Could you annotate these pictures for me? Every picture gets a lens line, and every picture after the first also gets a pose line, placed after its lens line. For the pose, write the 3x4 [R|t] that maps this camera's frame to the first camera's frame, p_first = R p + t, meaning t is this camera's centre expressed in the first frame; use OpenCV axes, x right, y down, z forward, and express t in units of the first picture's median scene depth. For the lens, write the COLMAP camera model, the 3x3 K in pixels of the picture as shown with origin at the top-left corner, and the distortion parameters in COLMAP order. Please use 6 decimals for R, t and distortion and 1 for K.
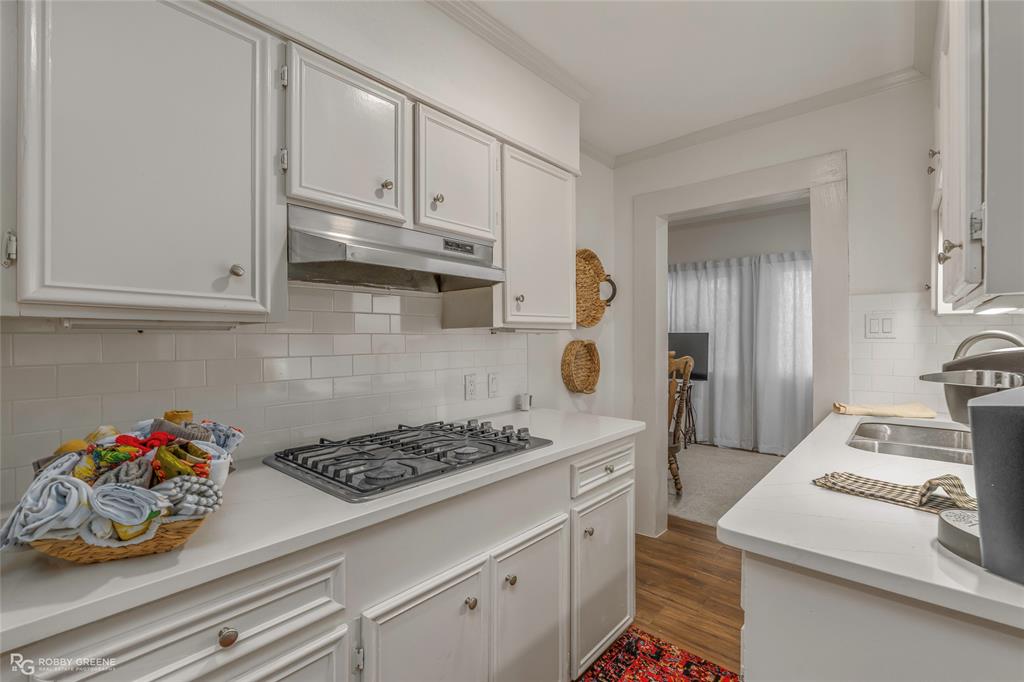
lens RADIAL K [[465.6, 0, 512.1], [0, 465.6, 340.3], [0, 0, 1]] dist [-0.002257, -0.000069]
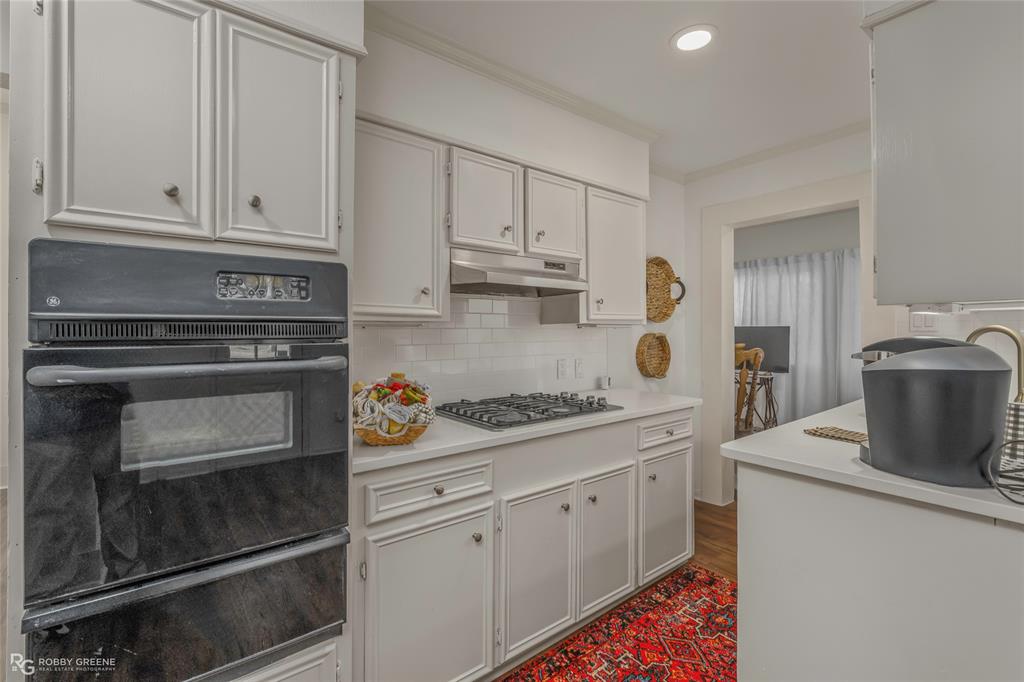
lens RADIAL K [[465.6, 0, 514.5], [0, 465.6, 331.6], [0, 0, 1]] dist [-0.002257, -0.000069]
pose [[0.984935, 0.000242, -0.172924, 0.007893], [-0.001016, 0.999990, -0.004391, 0.002058], [0.172921, 0.004500, 0.984925, -0.404842]]
